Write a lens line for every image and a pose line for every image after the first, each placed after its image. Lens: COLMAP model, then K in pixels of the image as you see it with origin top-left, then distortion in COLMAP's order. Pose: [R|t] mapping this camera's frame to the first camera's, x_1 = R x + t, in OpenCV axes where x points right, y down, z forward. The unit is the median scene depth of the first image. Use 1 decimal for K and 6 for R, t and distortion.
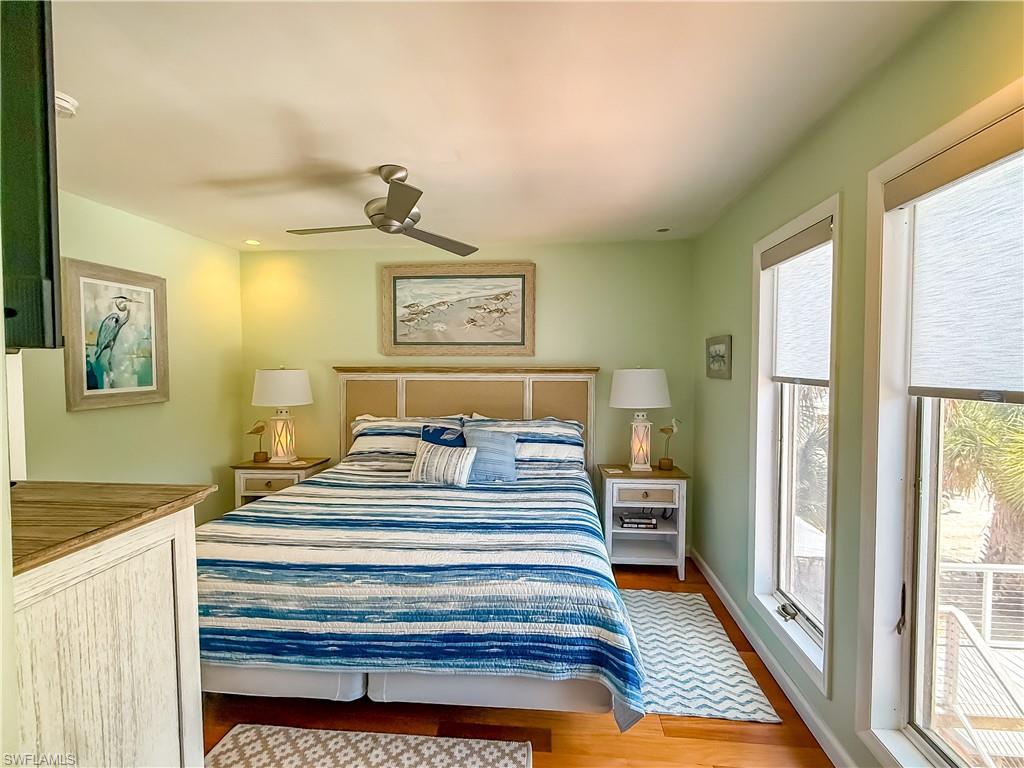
lens RADIAL K [[491.0, 0, 516.5], [0, 491.0, 380.9], [0, 0, 1]] dist [-0.001074, 0.000399]
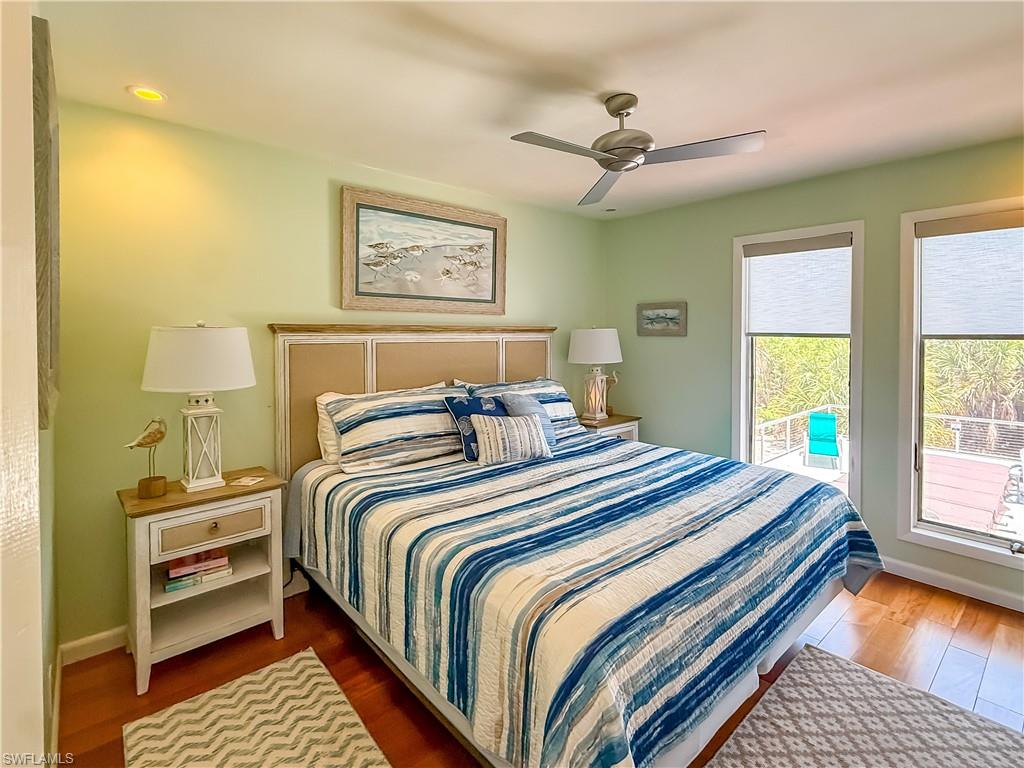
lens RADIAL K [[491.0, 0, 503.9], [0, 491.0, 338.5], [0, 0, 1]] dist [-0.001074, 0.000399]
pose [[0.696752, -0.009989, 0.717243, -0.646445], [0.020393, 0.999775, -0.005886, 0.000517], [-0.717022, 0.018728, 0.696799, 0.337408]]
